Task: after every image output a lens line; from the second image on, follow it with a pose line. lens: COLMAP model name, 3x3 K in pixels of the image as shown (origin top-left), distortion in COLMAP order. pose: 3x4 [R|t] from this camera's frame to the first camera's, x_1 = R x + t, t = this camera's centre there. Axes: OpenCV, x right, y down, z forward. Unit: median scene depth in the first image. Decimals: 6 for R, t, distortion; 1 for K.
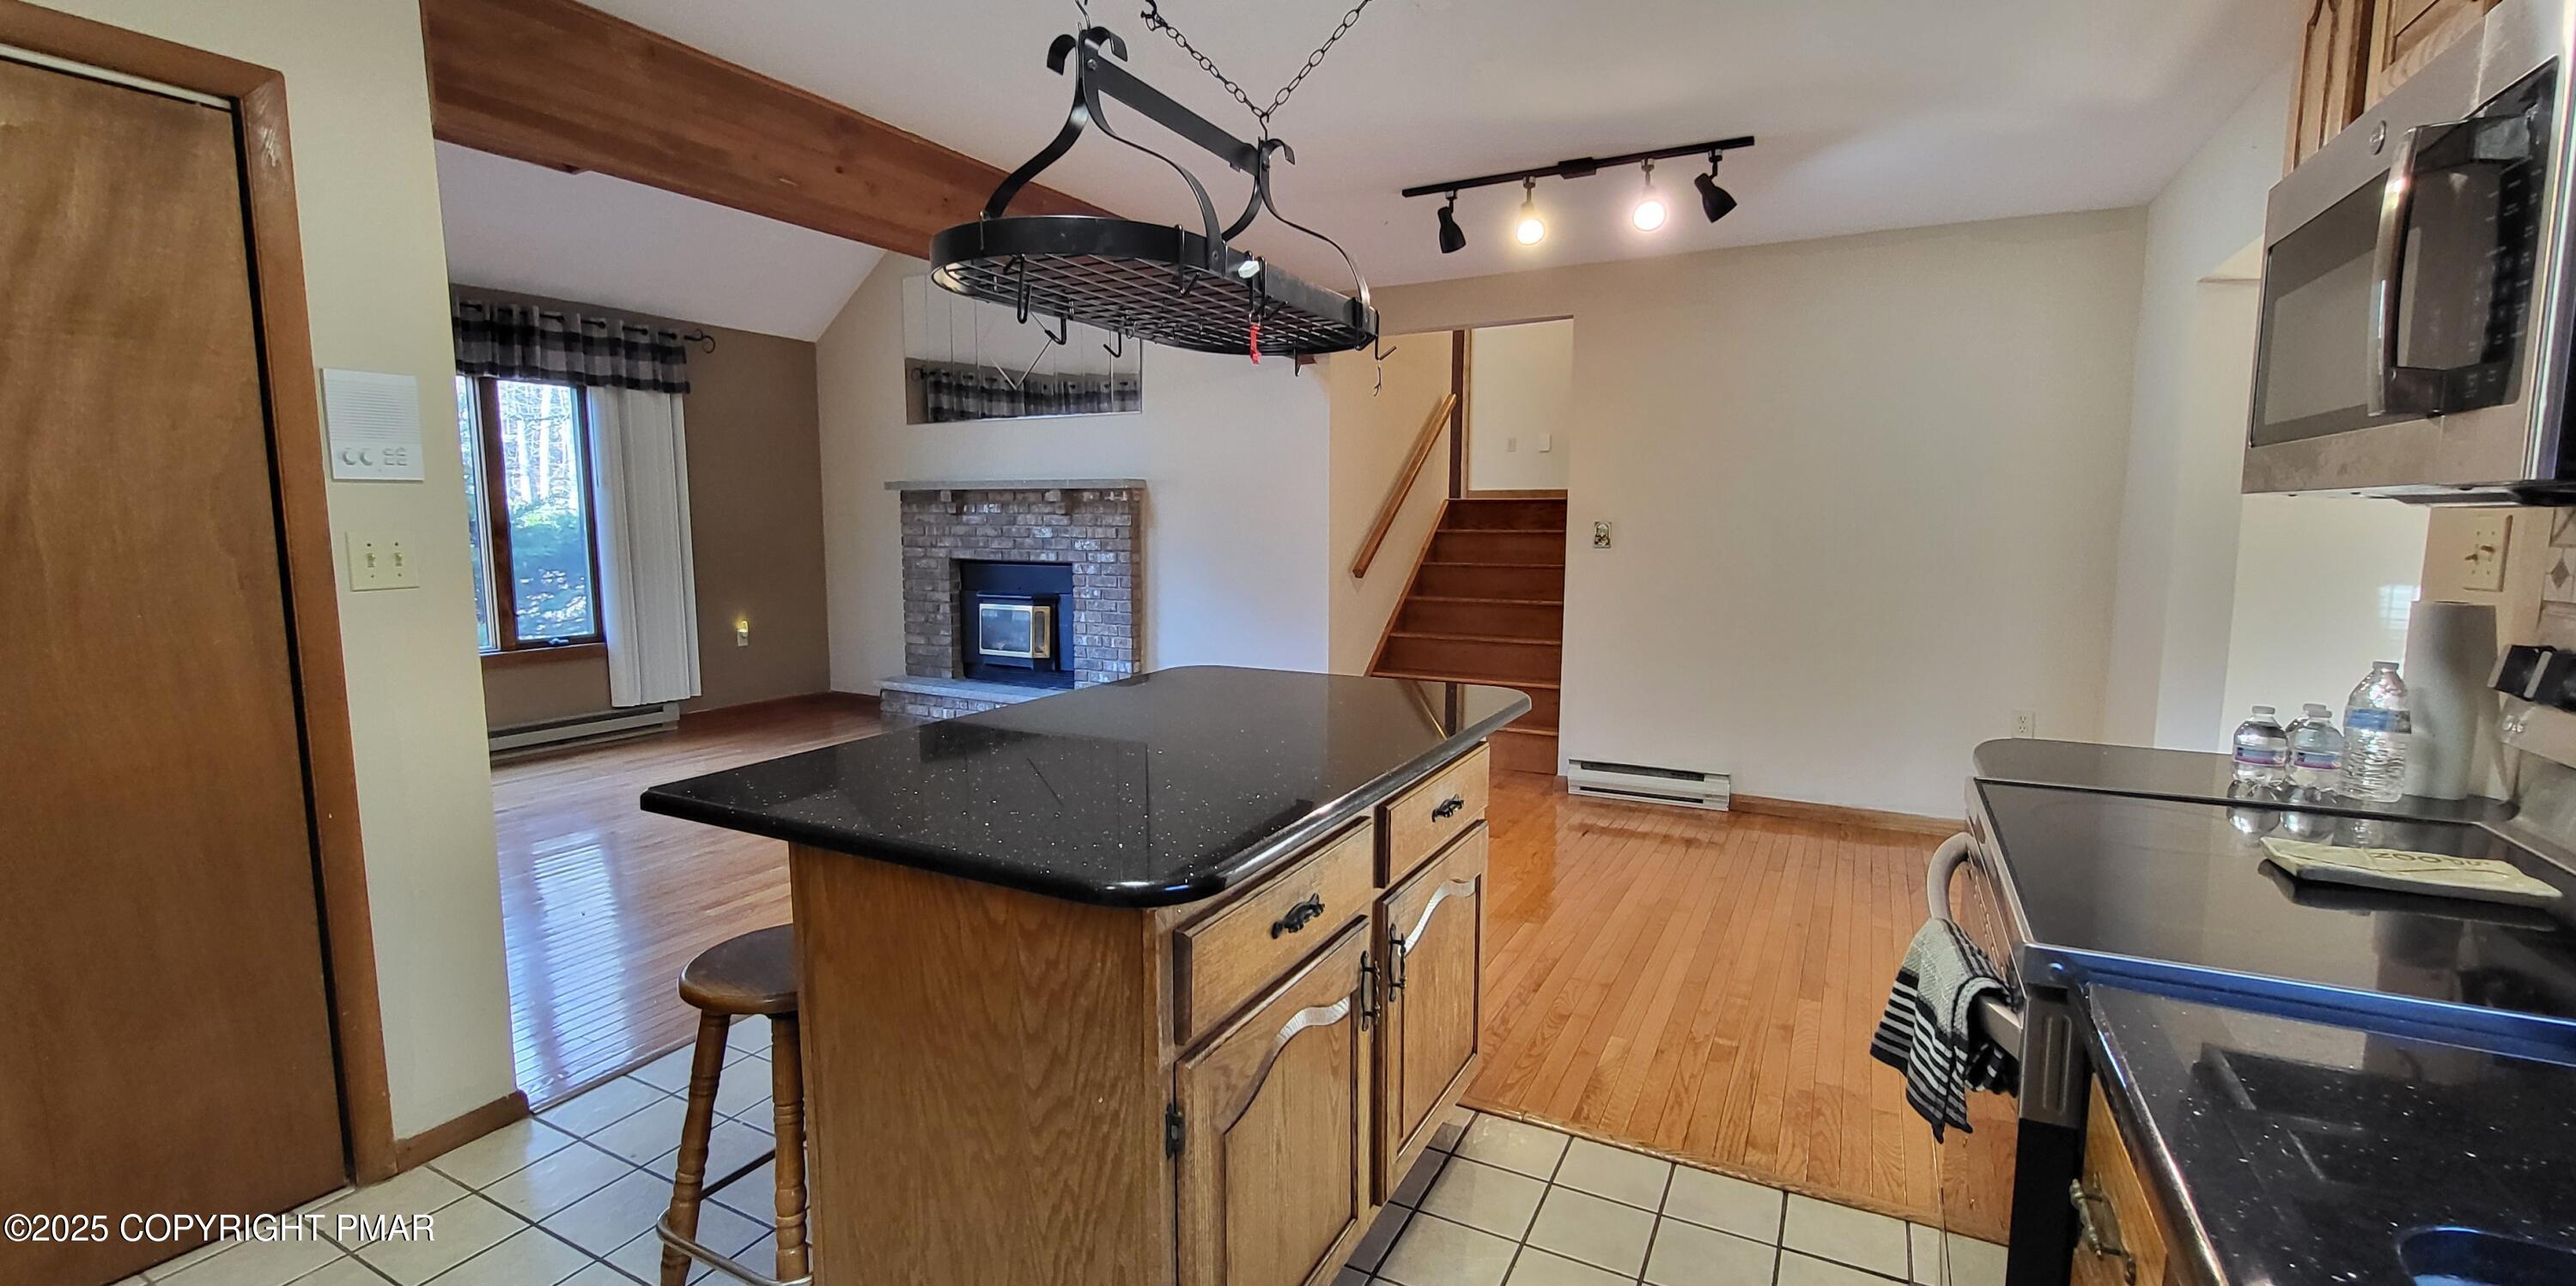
lens RADIAL K [[1106.1, 0, 1268.4], [0, 1106.1, 635.9], [0, 0, 1]] dist [-0.000984, -0.001275]
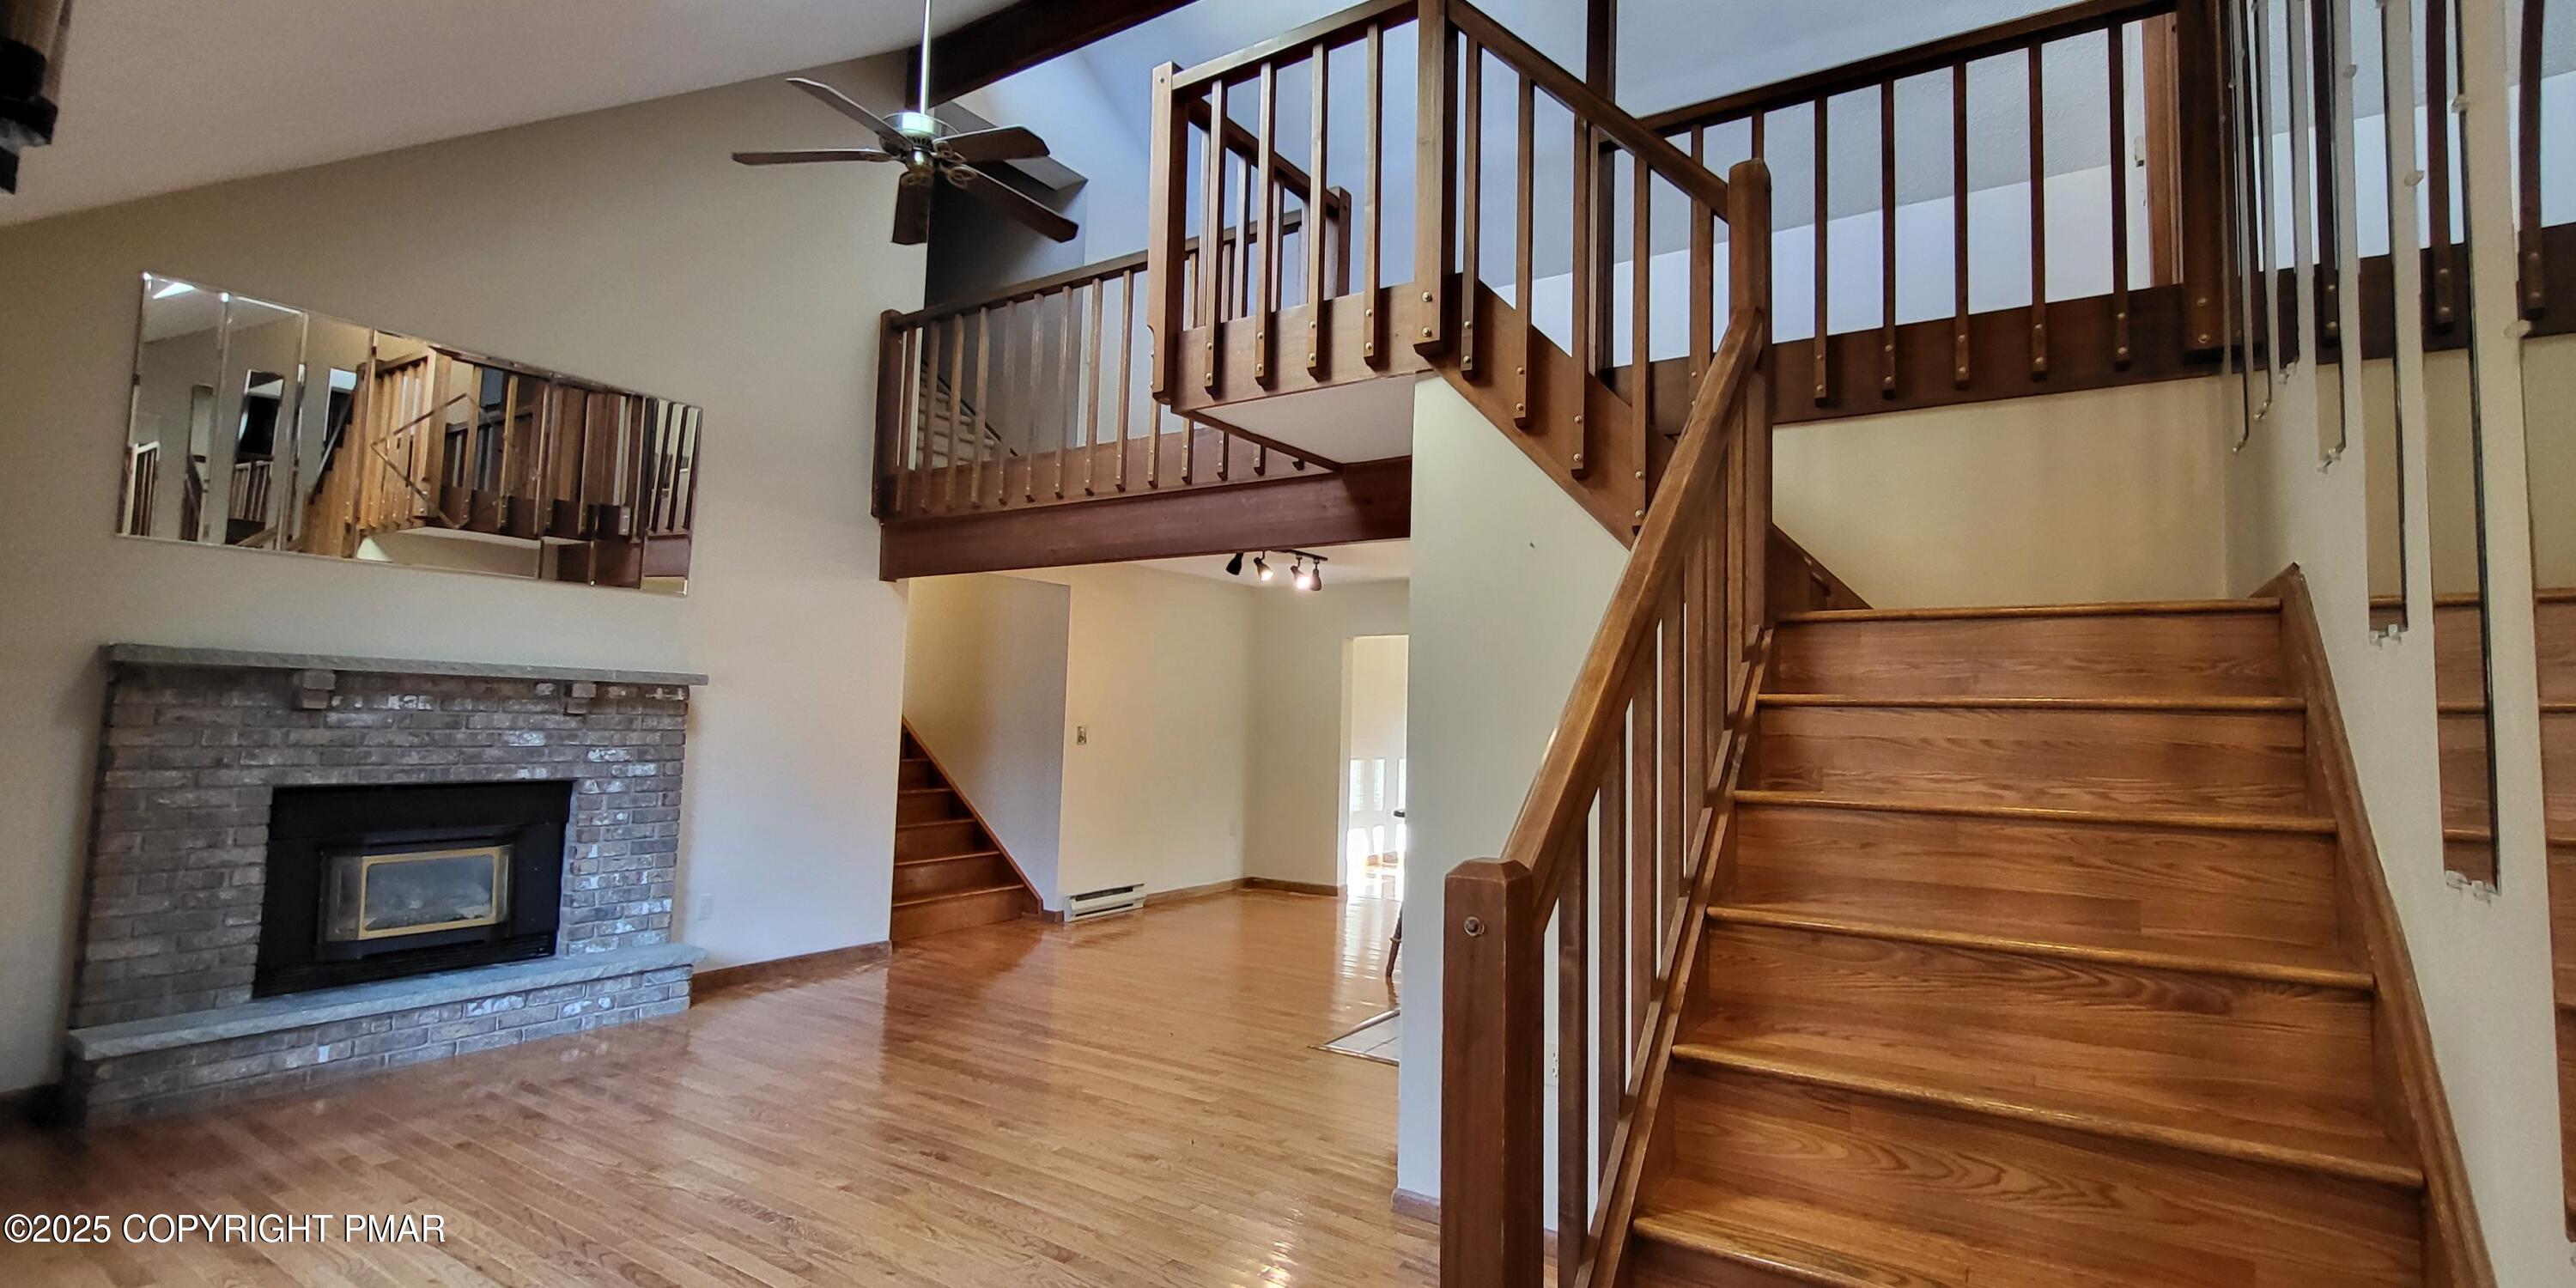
lens RADIAL K [[1106.2, 0, 1382.3], [0, 1106.2, 650.5], [0, 0, 1]] dist [-0.000984, -0.001275]
pose [[0.047388, 0.063433, 0.996860, -0.909838], [0.086258, 0.993994, -0.067351, -0.055970], [-0.995145, 0.089179, 0.041632, 0.424315]]
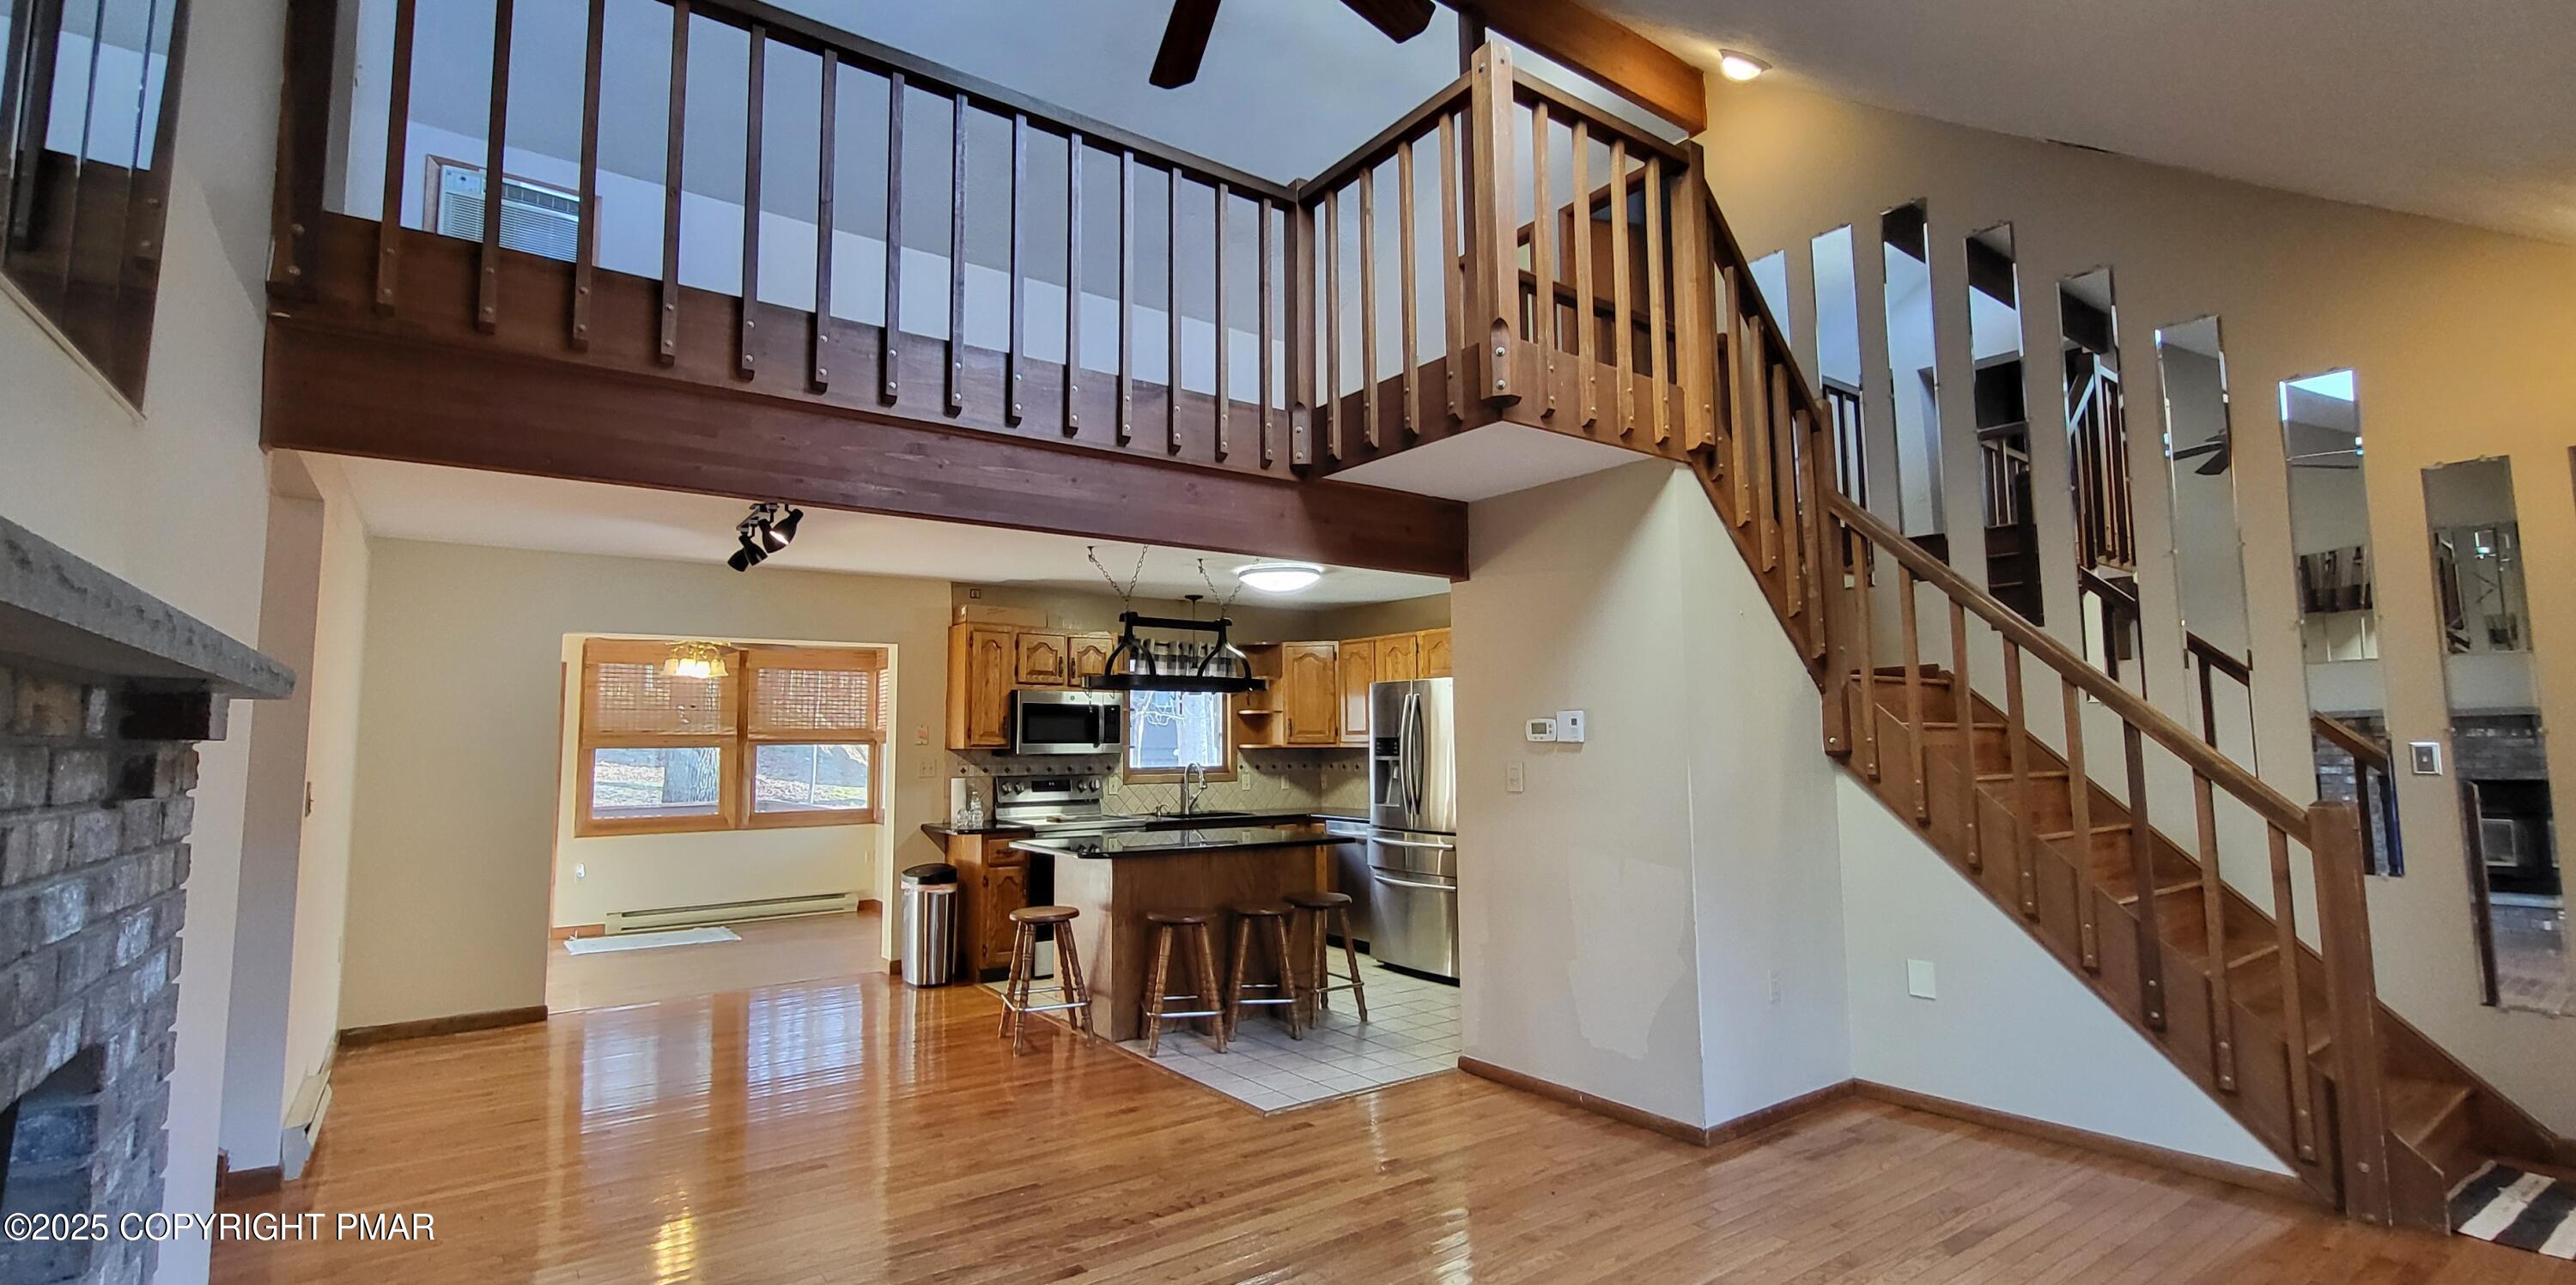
lens RADIAL K [[1106.0, 0, 1220.9], [0, 1106.0, 648.4], [0, 0, 1]] dist [-0.000984, -0.001275]
pose [[-0.887932, 0.048275, 0.457434, -0.463073], [0.058617, 0.998245, 0.008433, -0.129442], [-0.456224, 0.034301, -0.889204, 1.093086]]
